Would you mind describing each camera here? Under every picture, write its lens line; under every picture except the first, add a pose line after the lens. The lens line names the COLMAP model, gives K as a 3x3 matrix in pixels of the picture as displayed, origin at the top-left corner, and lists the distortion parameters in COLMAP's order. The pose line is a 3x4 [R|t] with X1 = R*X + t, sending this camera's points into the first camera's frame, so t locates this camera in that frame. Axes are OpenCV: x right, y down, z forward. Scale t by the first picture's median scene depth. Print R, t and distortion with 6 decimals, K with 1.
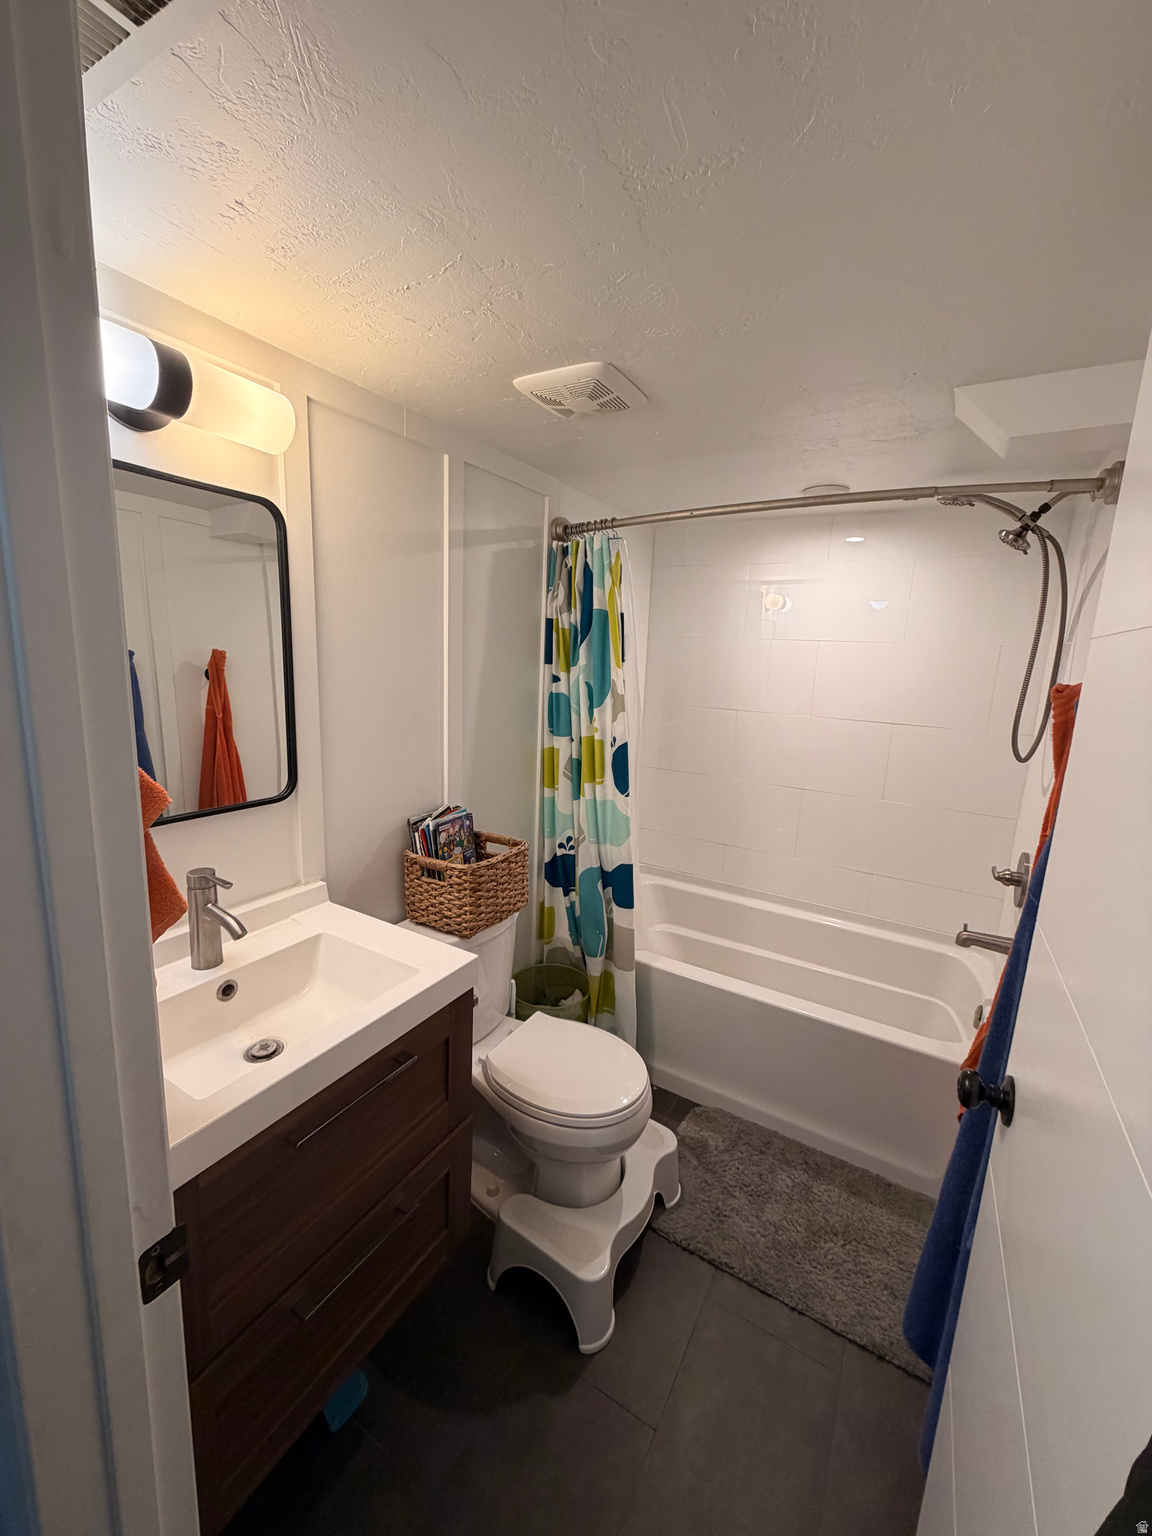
lens RADIAL K [[610.8, 0, 577.6], [0, 610.8, 767.2], [0, 0, 1]] dist [0.000023, 0.000366]
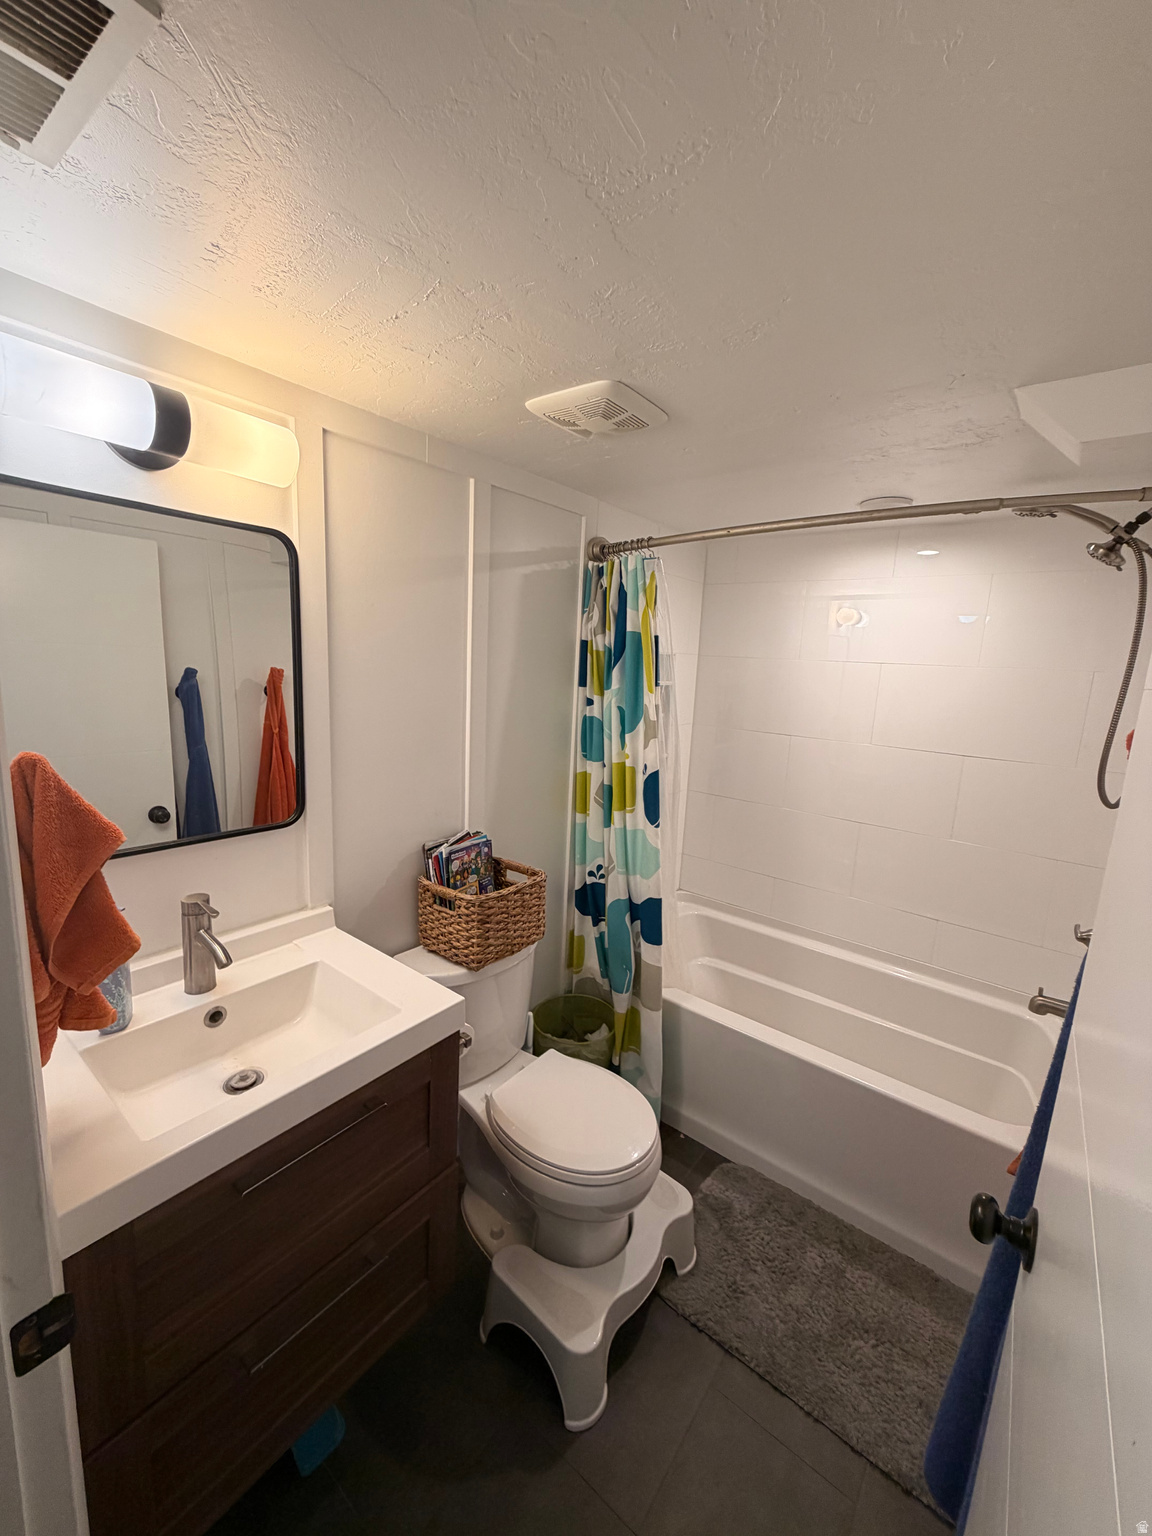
lens RADIAL K [[610.8, 0, 577.6], [0, 610.8, 767.2], [0, 0, 1]] dist [0.000023, 0.000366]
pose [[0.991585, 0.028884, -0.126190, 0.087767], [-0.030888, 0.999426, -0.013950, -0.033127], [0.125715, 0.017730, 0.991908, 0.043847]]
